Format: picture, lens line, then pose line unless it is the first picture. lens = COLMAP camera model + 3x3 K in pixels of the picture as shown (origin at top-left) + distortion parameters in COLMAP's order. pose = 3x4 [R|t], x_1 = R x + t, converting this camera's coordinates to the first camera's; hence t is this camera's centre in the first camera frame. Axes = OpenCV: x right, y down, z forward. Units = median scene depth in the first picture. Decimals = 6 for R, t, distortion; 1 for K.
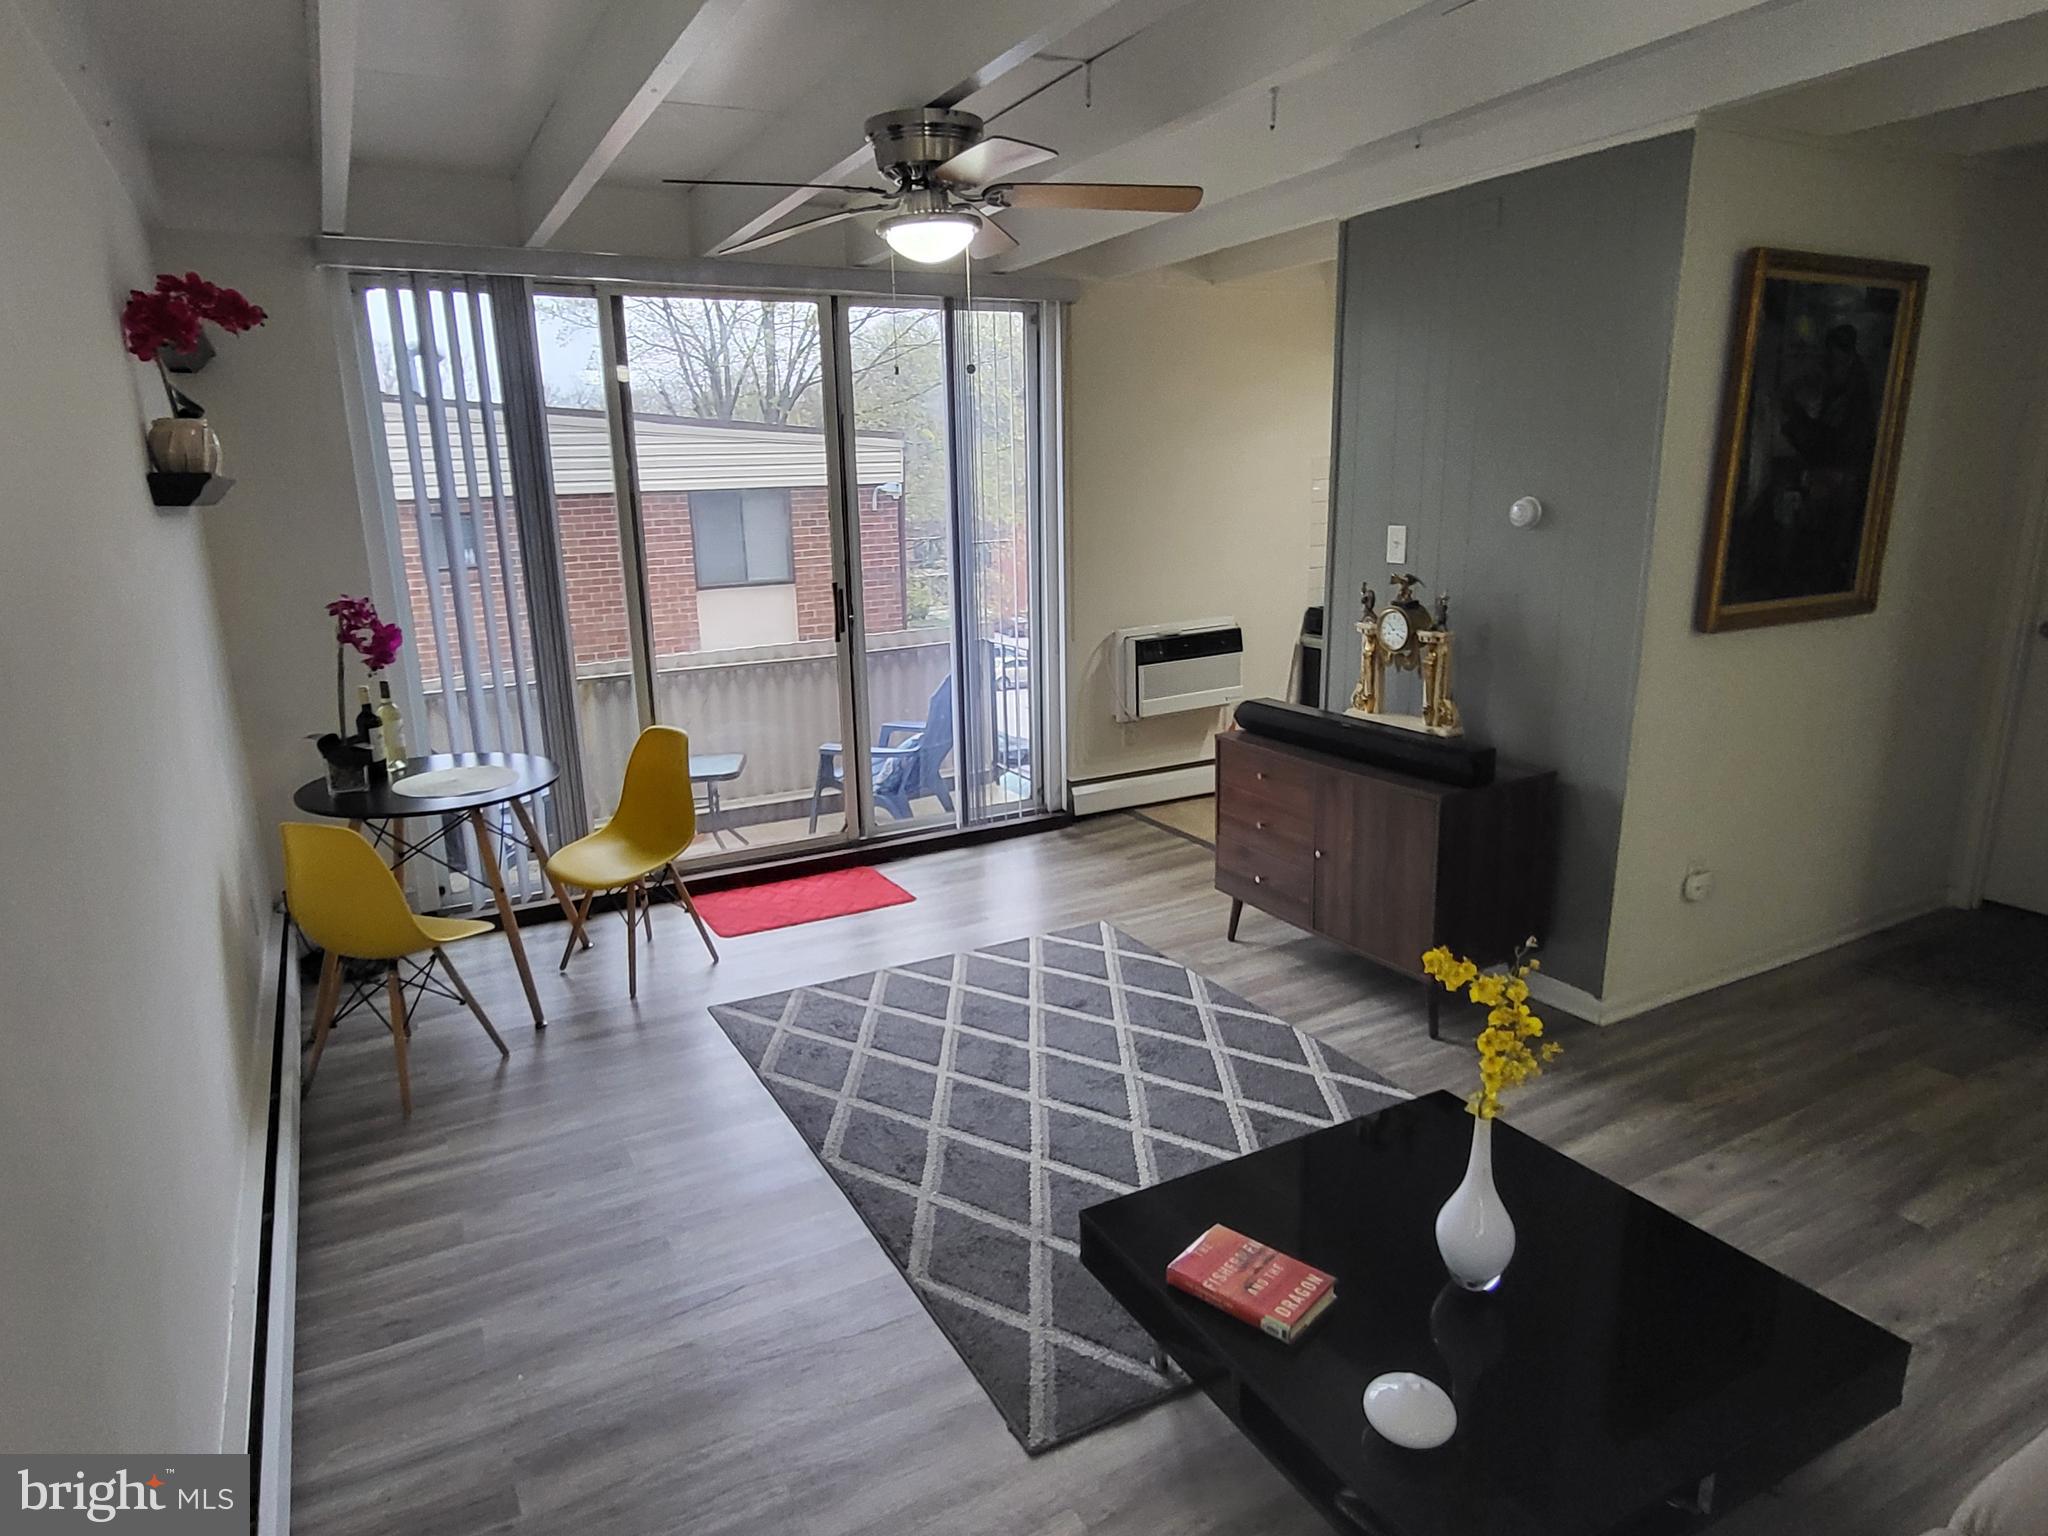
lens RADIAL K [[1218.7, 0, 982.3], [0, 1218.7, 784.3], [0, 0, 1]] dist [-0.005099, -0.000519]
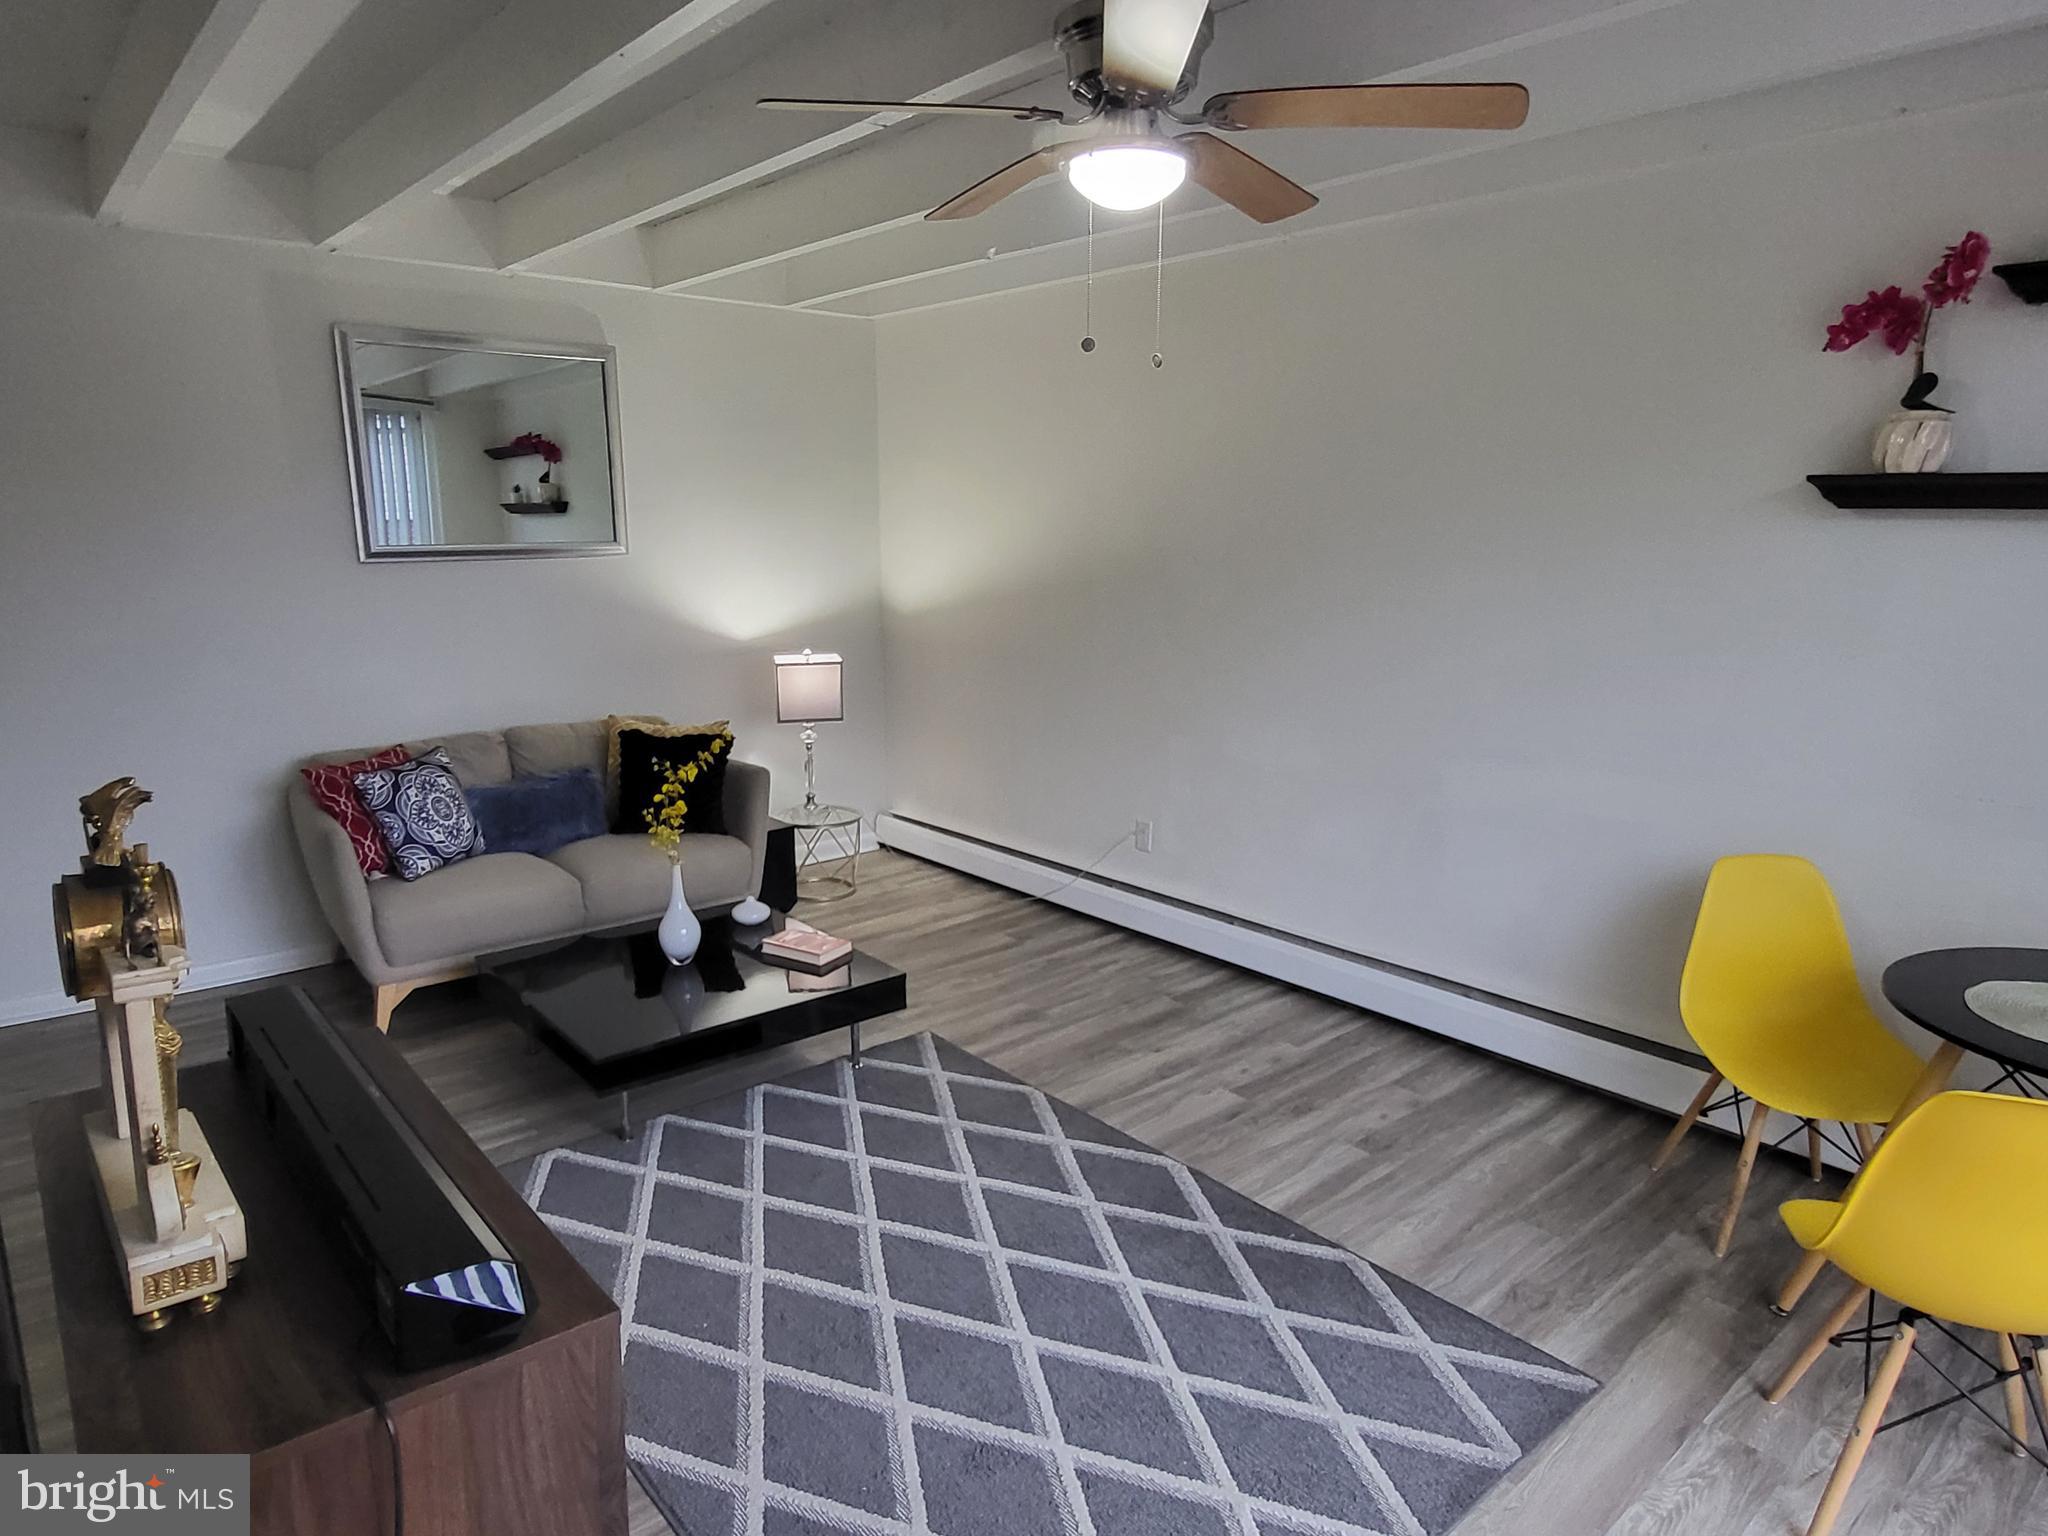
lens RADIAL K [[1223.8, 0, 991.8], [0, 1223.8, 787.1], [0, 0, 1]] dist [-0.021300, 0.000186]
pose [[-0.976360, 0.071402, -0.204015, 0.156615], [-0.026812, 0.896564, 0.442101, -0.317483], [0.214479, 0.437120, -0.873455, 1.292322]]
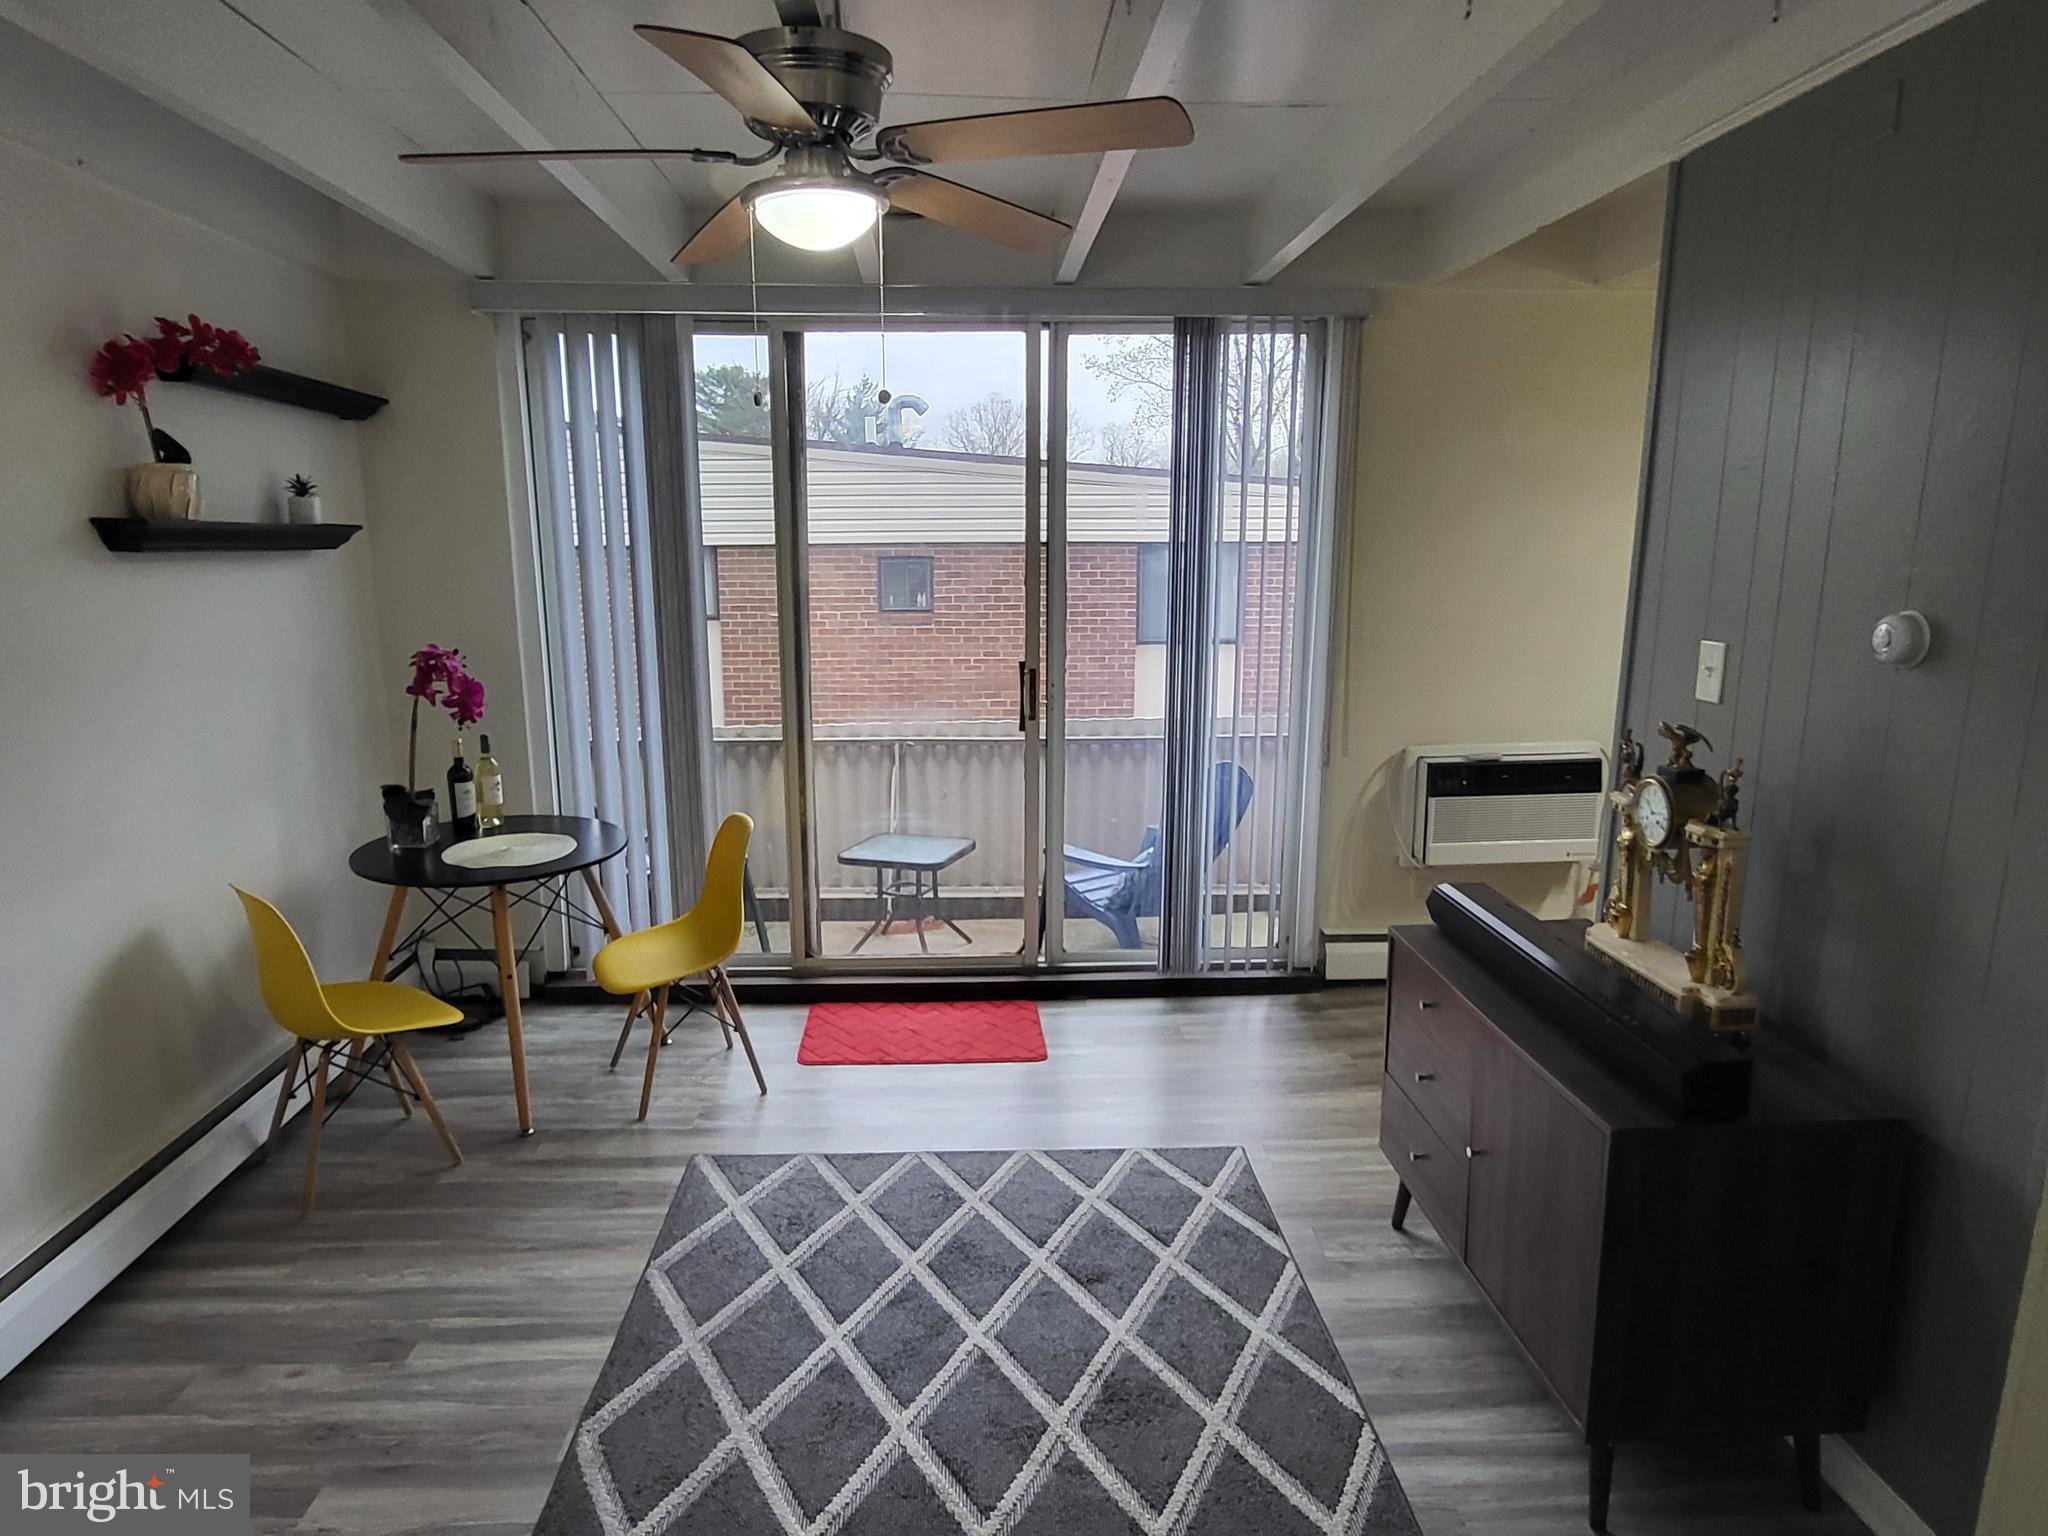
lens RADIAL K [[1218.7, 0, 982.3], [0, 1218.7, 784.3], [0, 0, 1]] dist [-0.005099, -0.000519]
pose [[0.898795, 0.111913, -0.423843, 0.278257], [-0.128083, 0.991715, -0.009754, -0.087877], [0.419240, 0.063054, 0.905683, 0.294943]]
